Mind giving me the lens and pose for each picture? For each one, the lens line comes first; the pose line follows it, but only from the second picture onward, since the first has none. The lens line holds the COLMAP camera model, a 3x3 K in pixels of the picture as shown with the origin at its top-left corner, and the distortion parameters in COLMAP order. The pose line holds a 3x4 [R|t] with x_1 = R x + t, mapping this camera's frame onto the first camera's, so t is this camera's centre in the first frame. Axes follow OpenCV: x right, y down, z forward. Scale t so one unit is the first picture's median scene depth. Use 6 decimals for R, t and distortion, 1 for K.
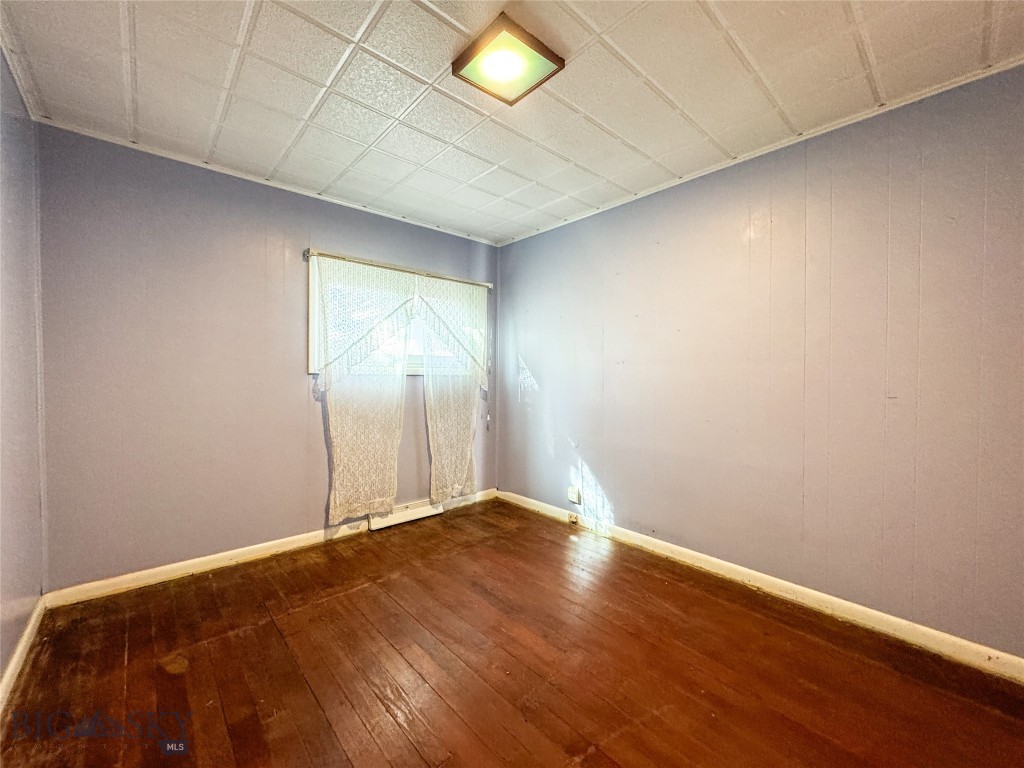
lens RADIAL K [[408.0, 0, 512.8], [0, 408.0, 382.8], [0, 0, 1]] dist [-0.001515, 0.000075]
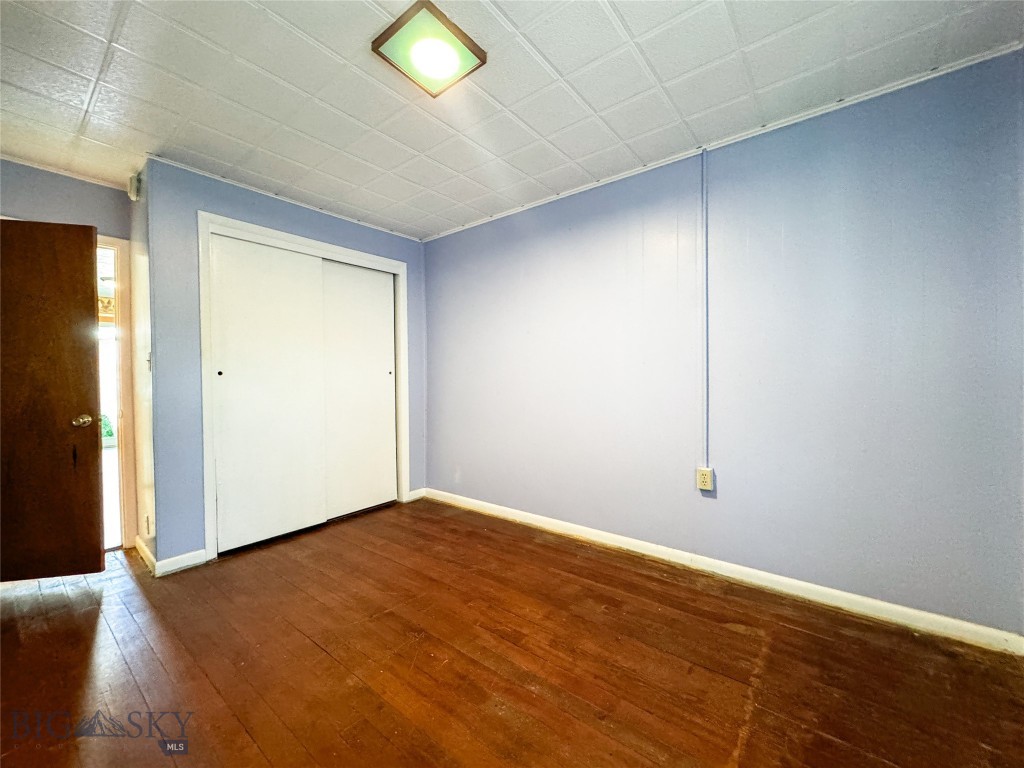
lens RADIAL K [[406.4, 0, 512.8], [0, 406.4, 381.3], [0, 0, 1]] dist [-0.000484, -0.000077]
pose [[-0.985767, 0.002071, -0.168102, -0.030582], [-0.001423, 0.999786, 0.020660, 0.005408], [0.168109, 0.020605, -0.985553, 1.499291]]
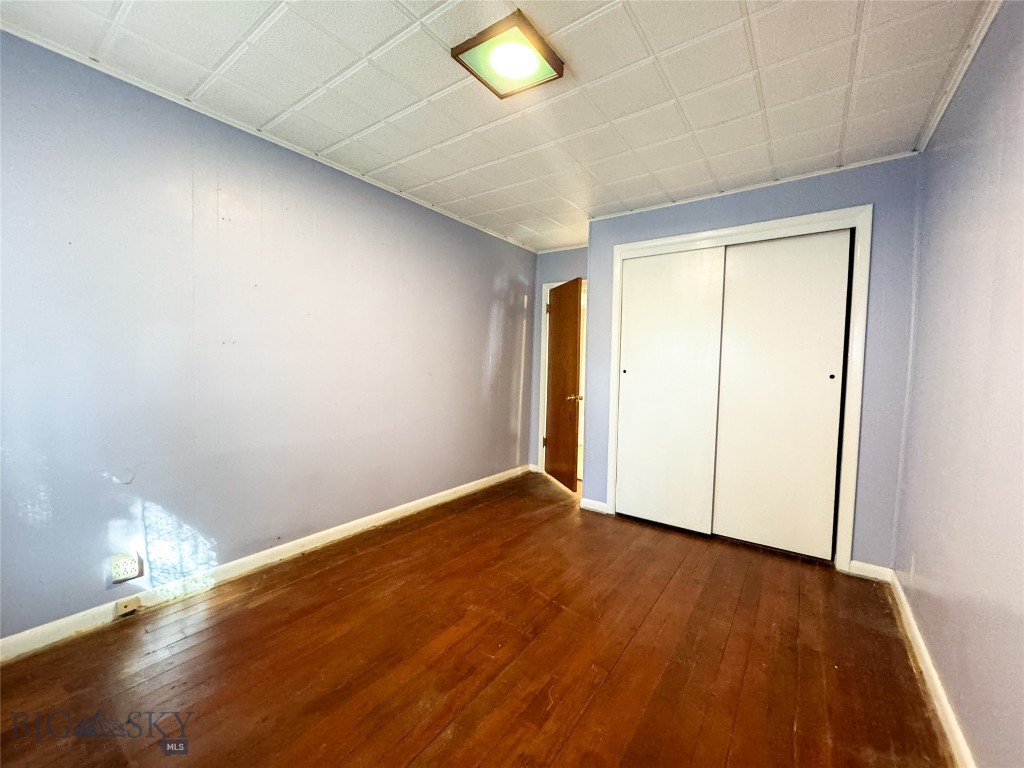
lens RADIAL K [[408.0, 0, 512.8], [0, 408.0, 382.8], [0, 0, 1]] dist [-0.001515, 0.000075]
pose [[-0.211236, -0.061671, 0.975488, -0.764675], [-0.011864, 0.998096, 0.060531, -0.037292], [-0.977363, 0.001213, -0.211565, 0.887139]]
